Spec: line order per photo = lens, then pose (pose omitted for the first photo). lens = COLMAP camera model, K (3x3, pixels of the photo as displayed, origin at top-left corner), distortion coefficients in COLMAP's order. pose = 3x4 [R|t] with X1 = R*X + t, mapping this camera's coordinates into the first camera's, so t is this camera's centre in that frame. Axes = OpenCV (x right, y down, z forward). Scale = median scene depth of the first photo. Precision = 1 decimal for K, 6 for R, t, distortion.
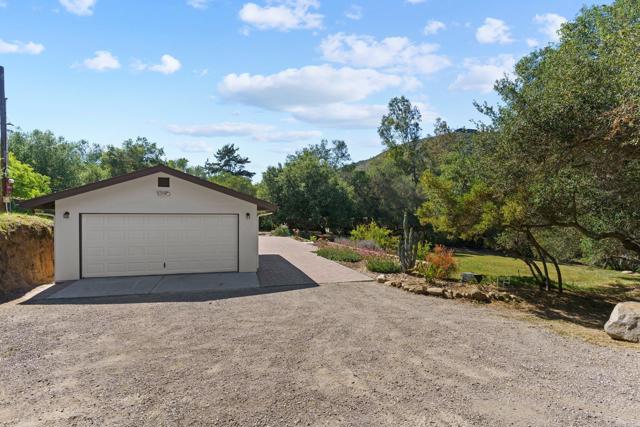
lens RADIAL K [[332.4, 0, 318.8], [0, 332.4, 215.0], [0, 0, 1]] dist [-0.003323, 0.000154]
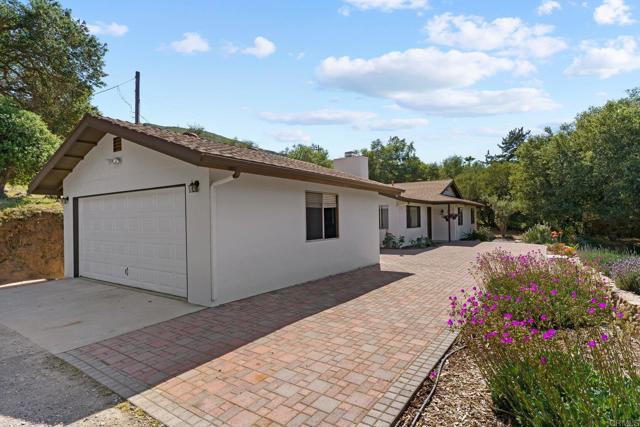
lens RADIAL K [[323.8, 0, 319.9], [0, 323.8, 229.2], [0, 0, 1]] dist [-0.000486, 0.000291]
pose [[0.635189, 0.013875, -0.772232, 0.084664], [0.008427, 0.999655, 0.024893, 0.017559], [0.772311, -0.022319, 0.634852, 0.281892]]
